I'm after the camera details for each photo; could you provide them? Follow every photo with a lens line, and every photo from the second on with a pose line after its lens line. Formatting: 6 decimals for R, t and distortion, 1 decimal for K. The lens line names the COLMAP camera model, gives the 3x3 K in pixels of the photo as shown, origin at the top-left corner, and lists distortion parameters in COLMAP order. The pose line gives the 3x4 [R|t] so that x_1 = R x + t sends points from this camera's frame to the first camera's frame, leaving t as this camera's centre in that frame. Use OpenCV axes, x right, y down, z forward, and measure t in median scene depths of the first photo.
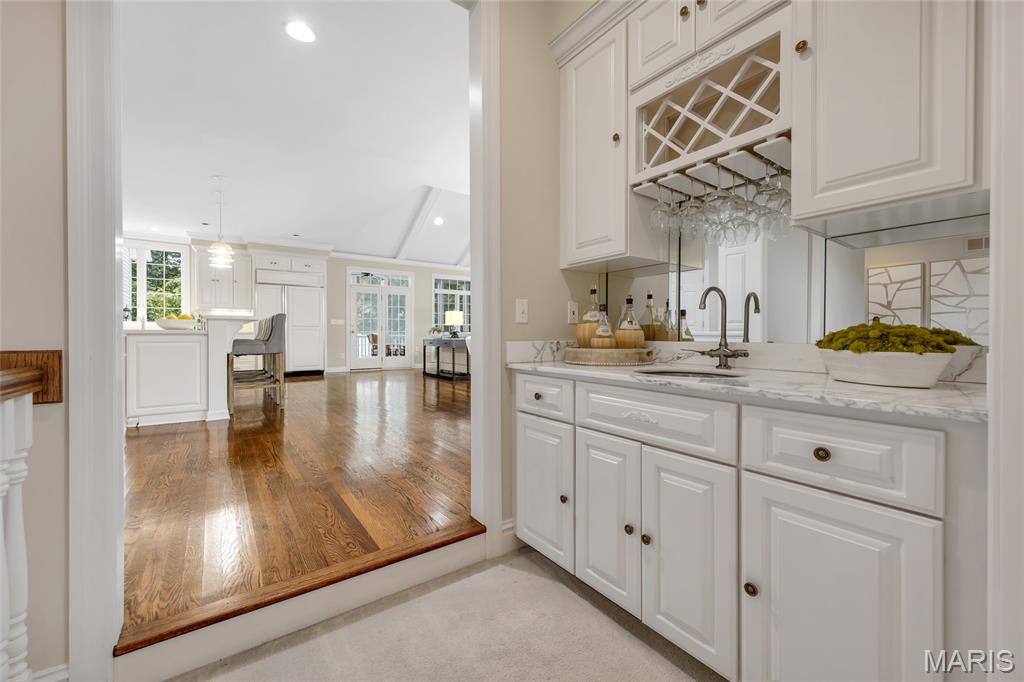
lens RADIAL K [[411.4, 0, 513.3], [0, 411.4, 338.0], [0, 0, 1]] dist [0.002723, -0.000092]
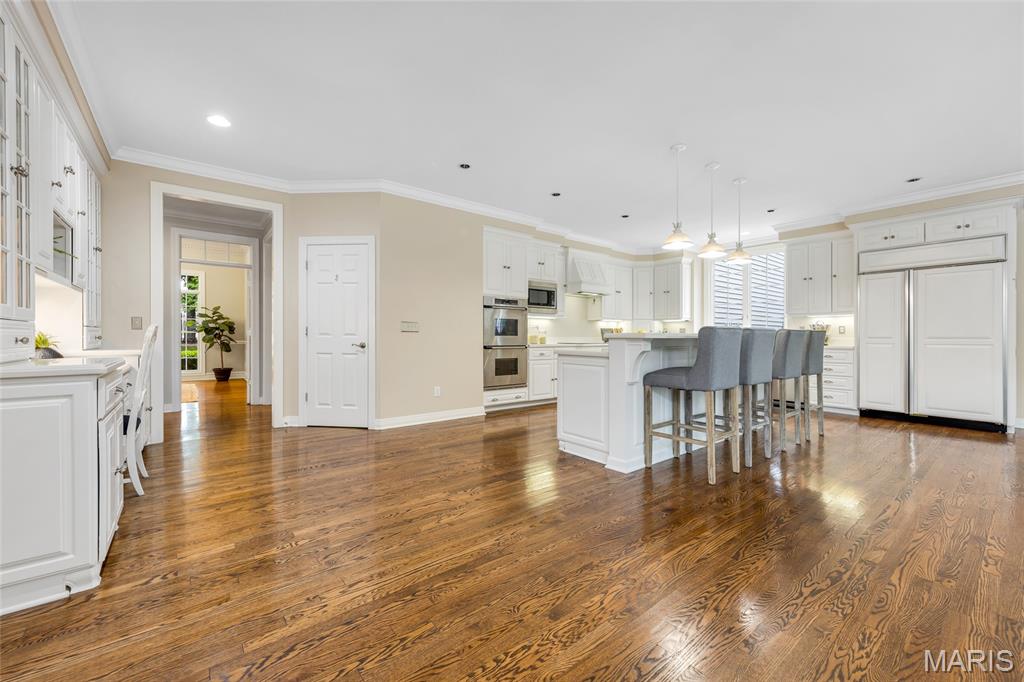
lens RADIAL K [[411.4, 0, 511.1], [0, 411.4, 339.0], [0, 0, 1]] dist [0.002723, -0.000092]
pose [[0.037688, -0.004781, -0.999278, 0.020476], [-0.007644, 0.999958, -0.005073, -0.019321], [0.999260, 0.007830, 0.037650, 0.390176]]
